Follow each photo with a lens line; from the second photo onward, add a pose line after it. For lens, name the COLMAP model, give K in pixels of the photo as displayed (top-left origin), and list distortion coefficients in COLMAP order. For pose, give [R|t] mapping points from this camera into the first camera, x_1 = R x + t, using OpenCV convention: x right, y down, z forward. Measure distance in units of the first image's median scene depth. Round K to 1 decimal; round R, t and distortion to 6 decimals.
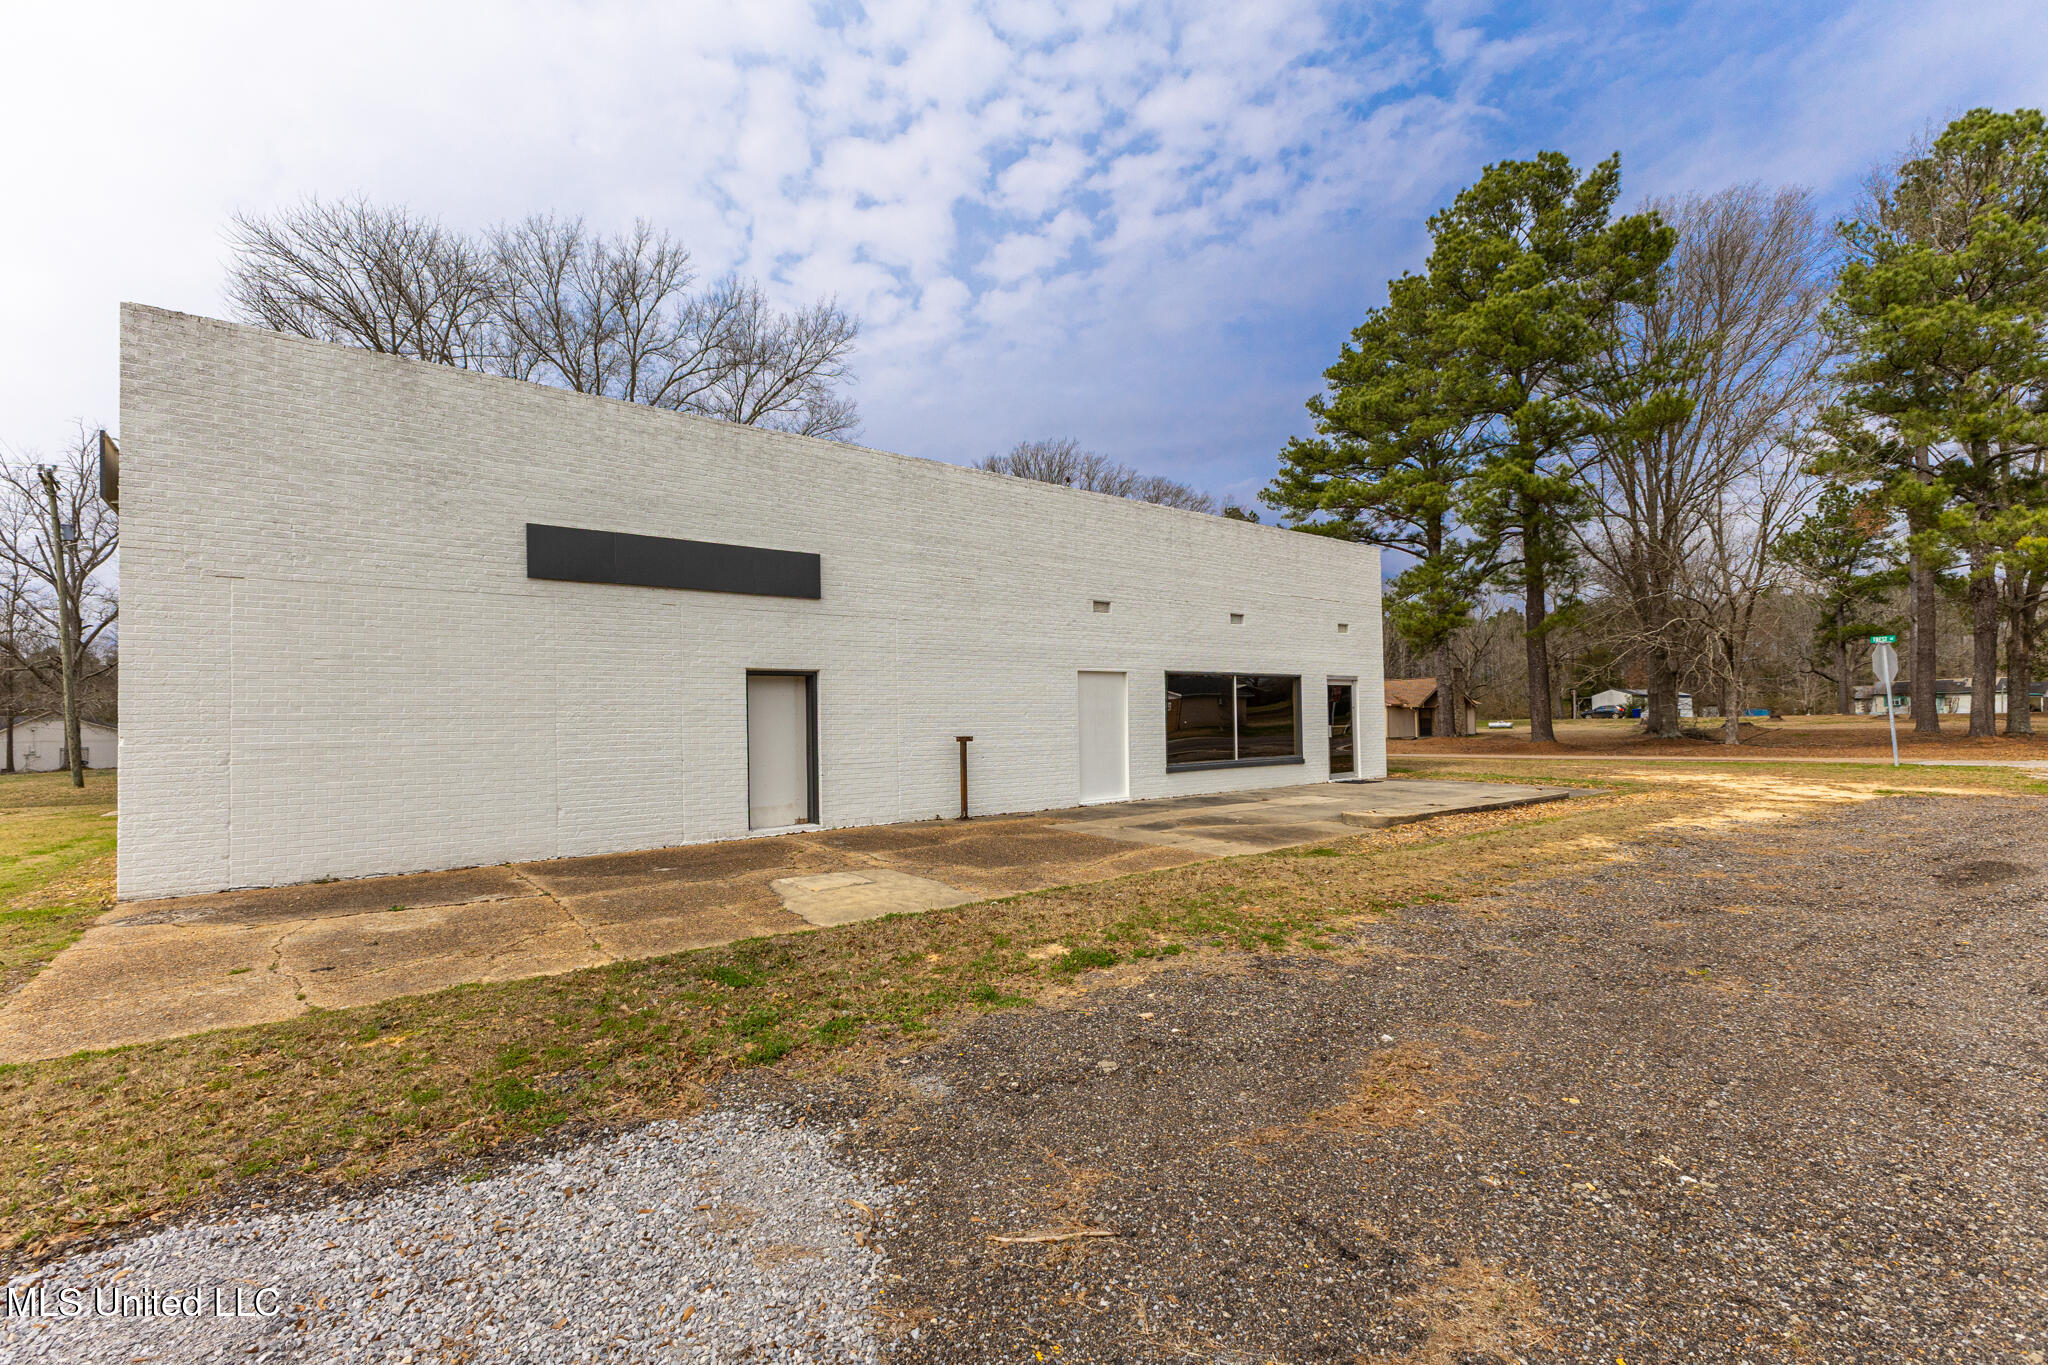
lens RADIAL K [[901.9, 0, 1022.0], [0, 901.9, 695.9], [0, 0, 1]] dist [0.008942, -0.000066]
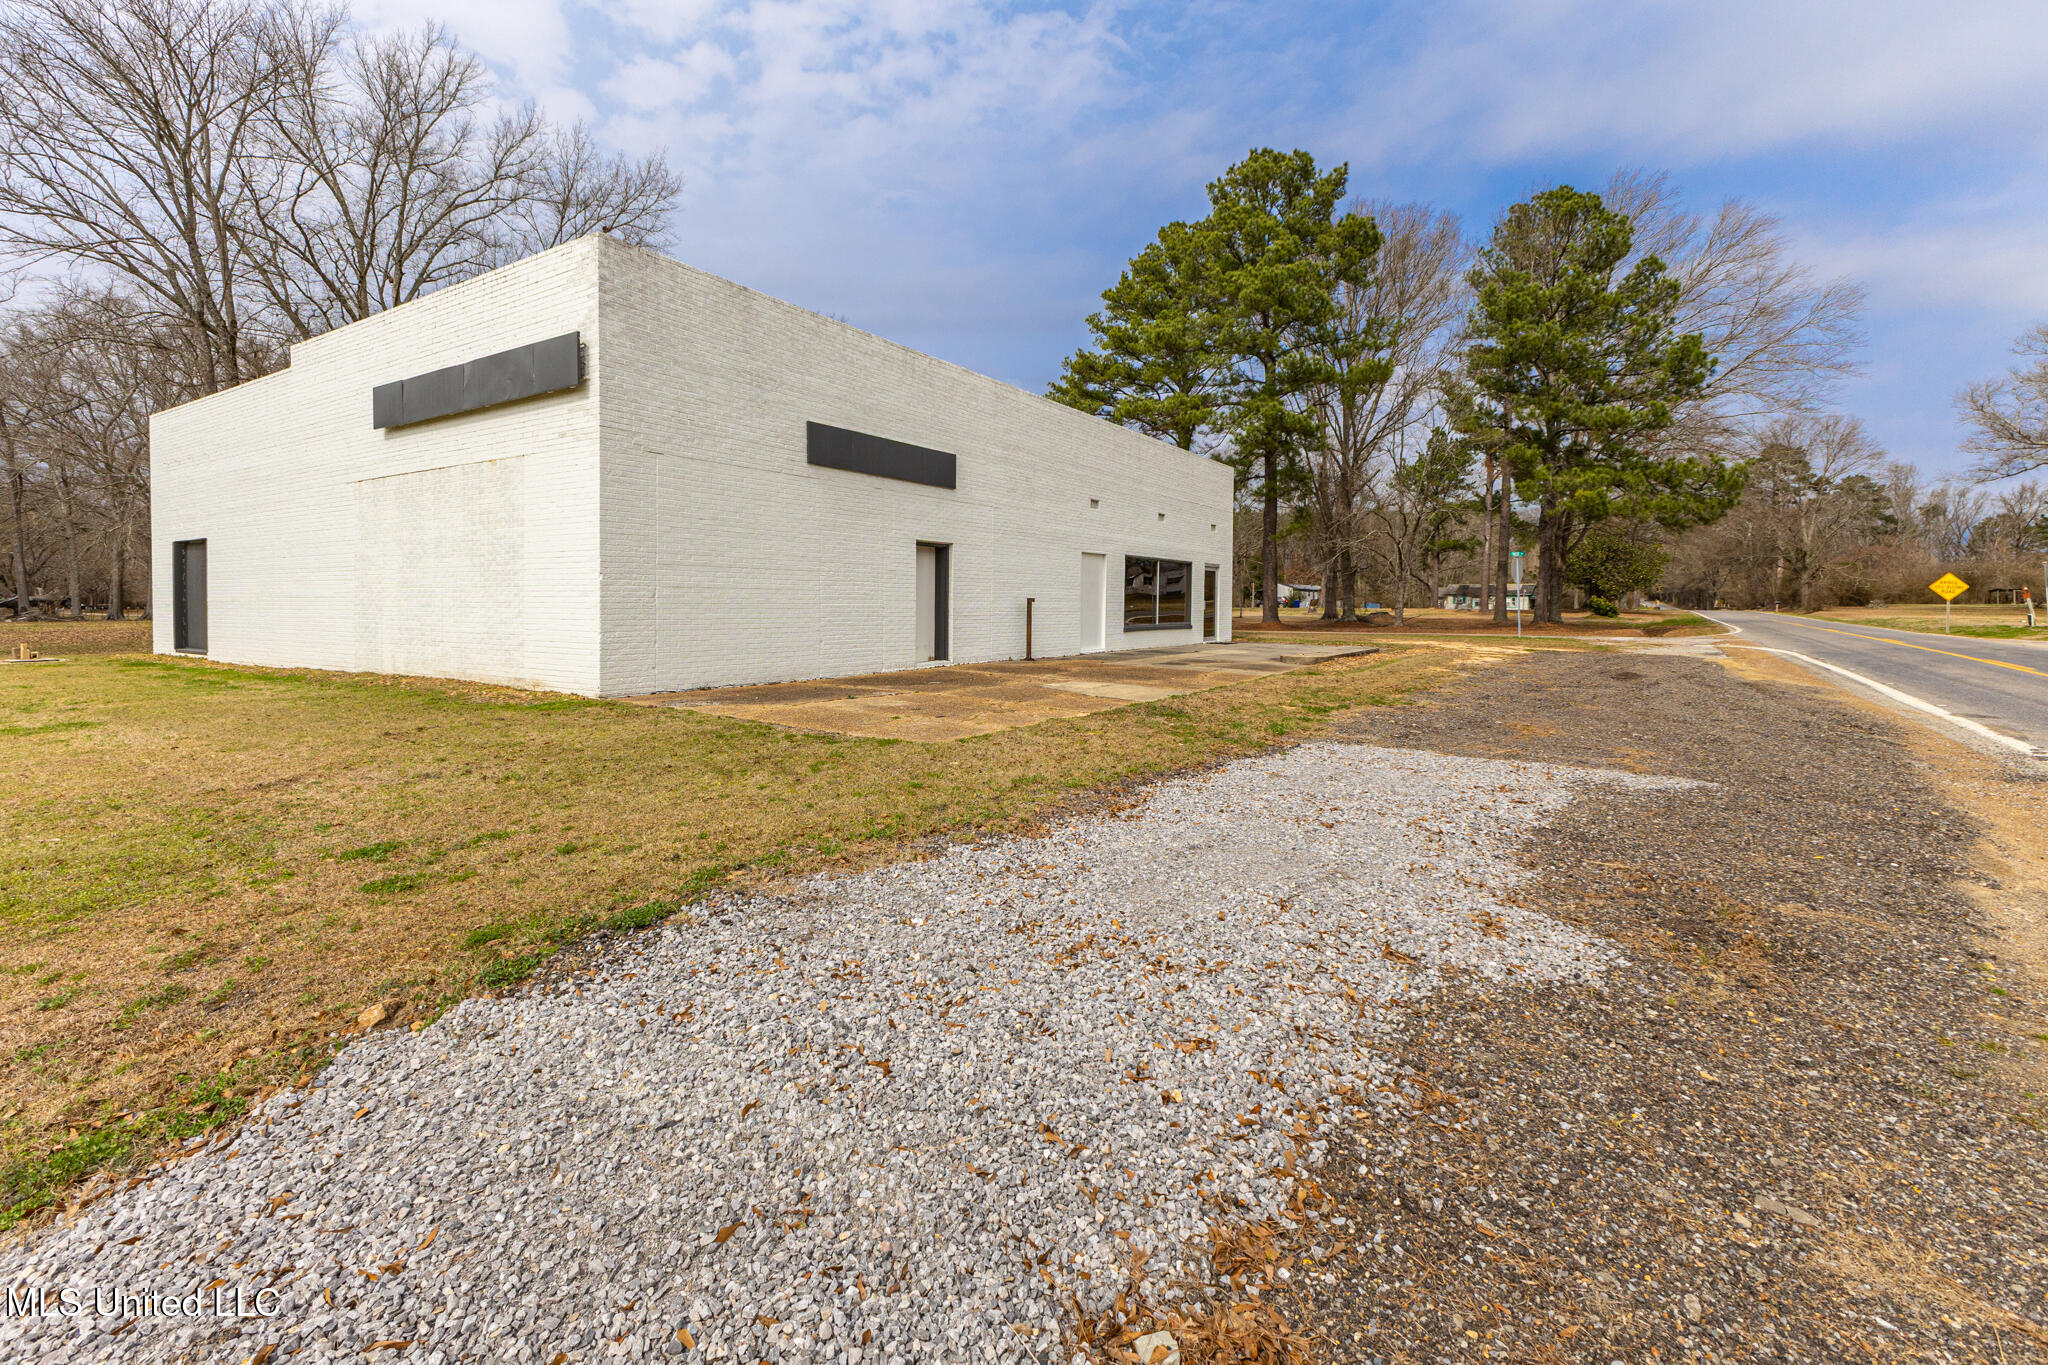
lens RADIAL K [[901.9, 0, 1026.9], [0, 901.9, 604.4], [0, 0, 1]] dist [0.008942, -0.000066]
pose [[0.946018, 0.028801, 0.322832, -0.406974], [-0.039662, 0.998845, 0.027113, 0.015212], [-0.321679, -0.038454, 0.946068, -0.208314]]
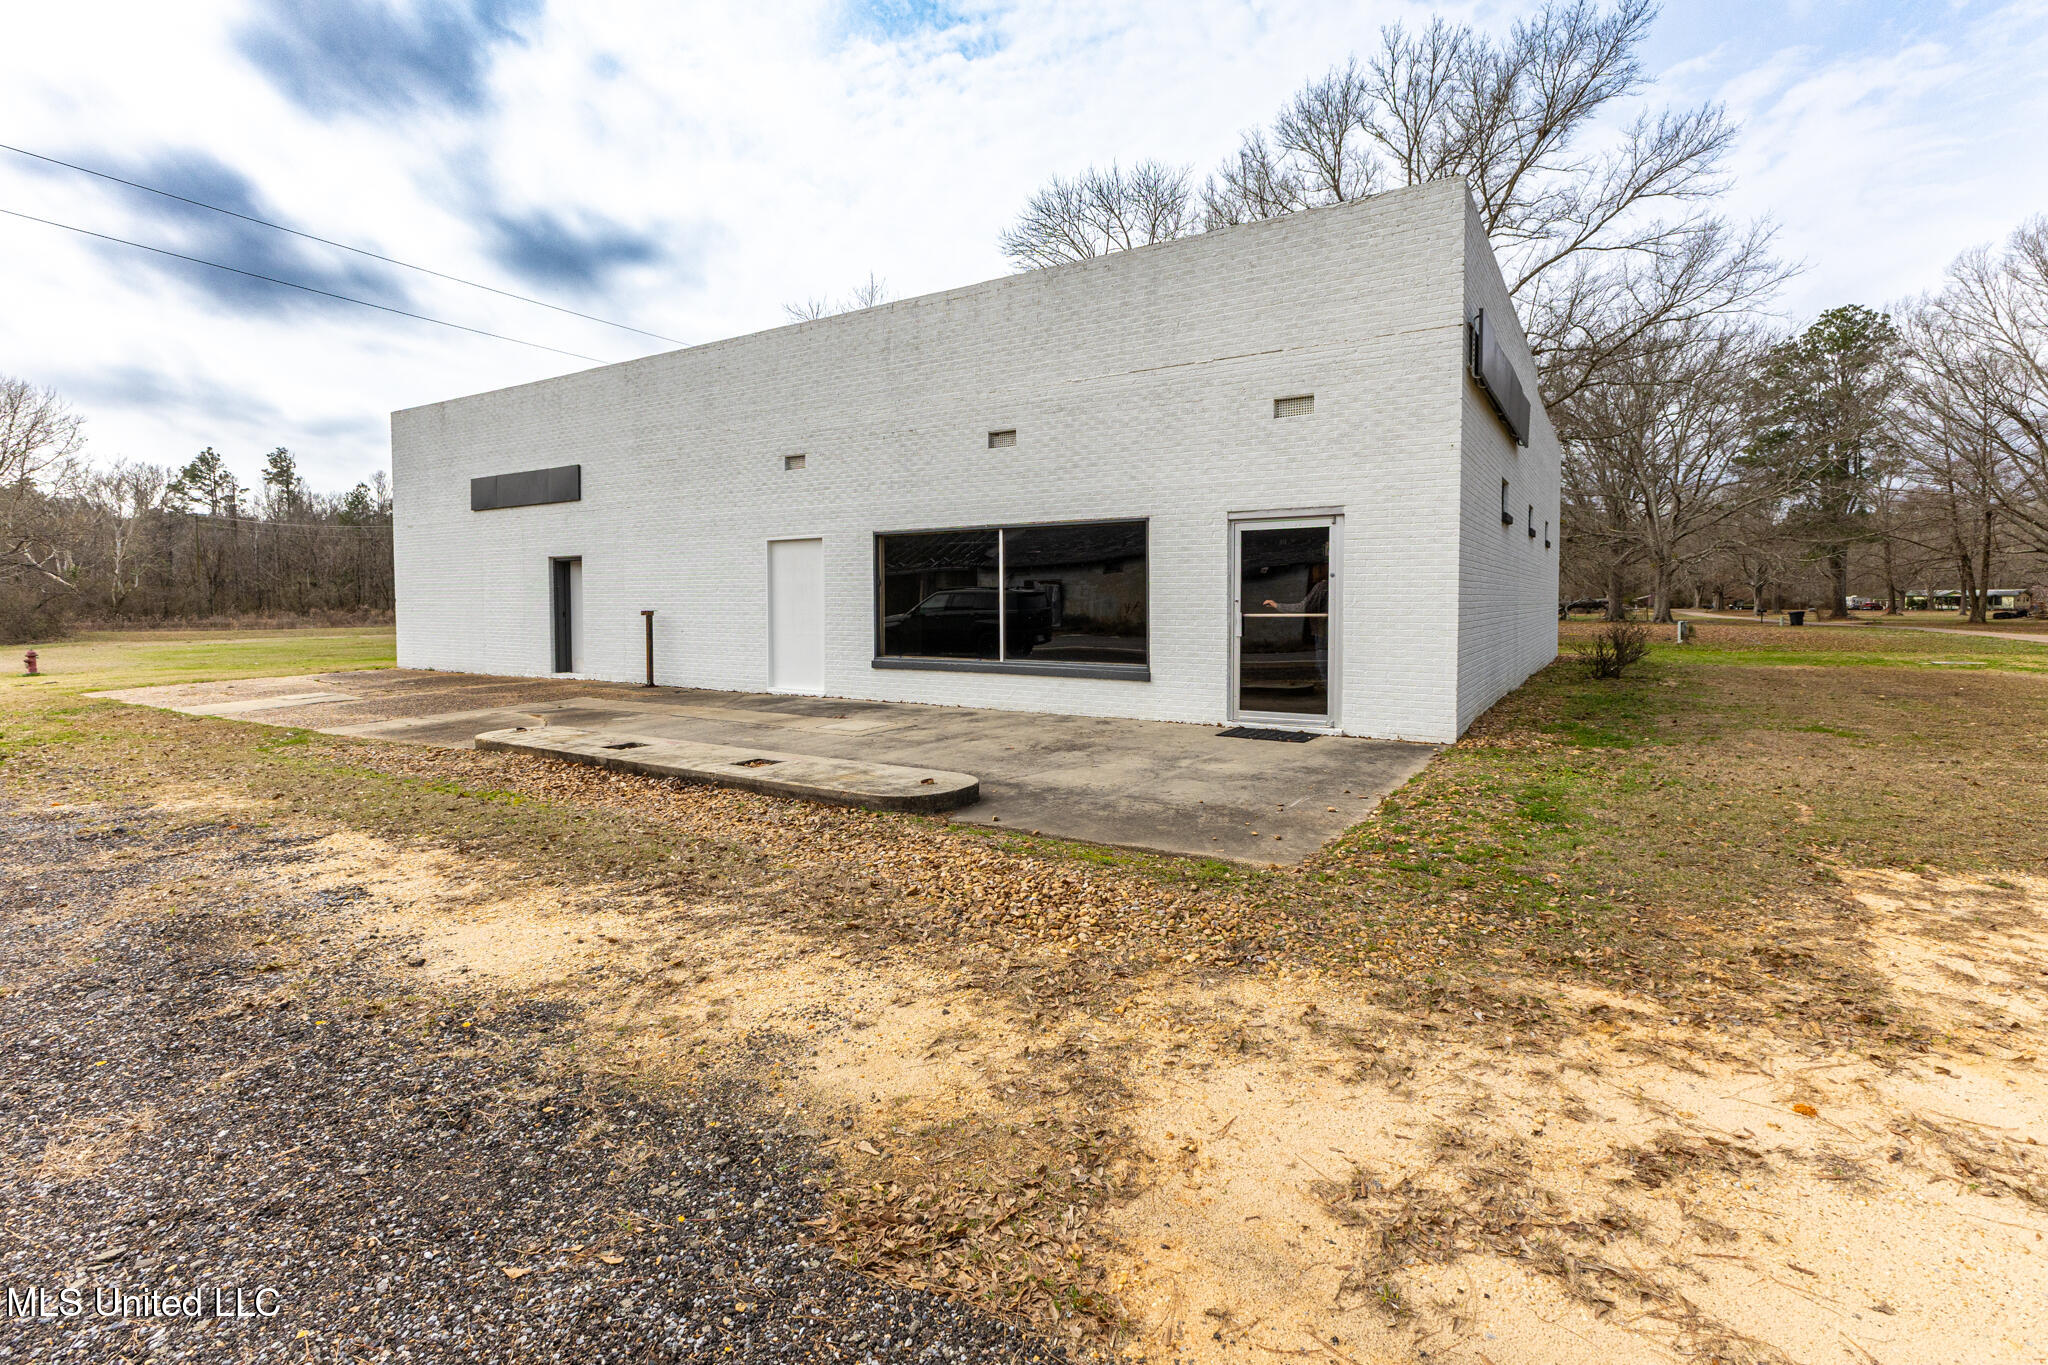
lens RADIAL K [[901.9, 0, 1028.9], [0, 901.9, 621.9], [0, 0, 1]] dist [0.008942, -0.000066]
pose [[0.355377, 0.041577, -0.933798, 0.908533], [0.025116, 0.998225, 0.054005, 0.009420], [0.934386, -0.042646, 0.353701, 0.854440]]
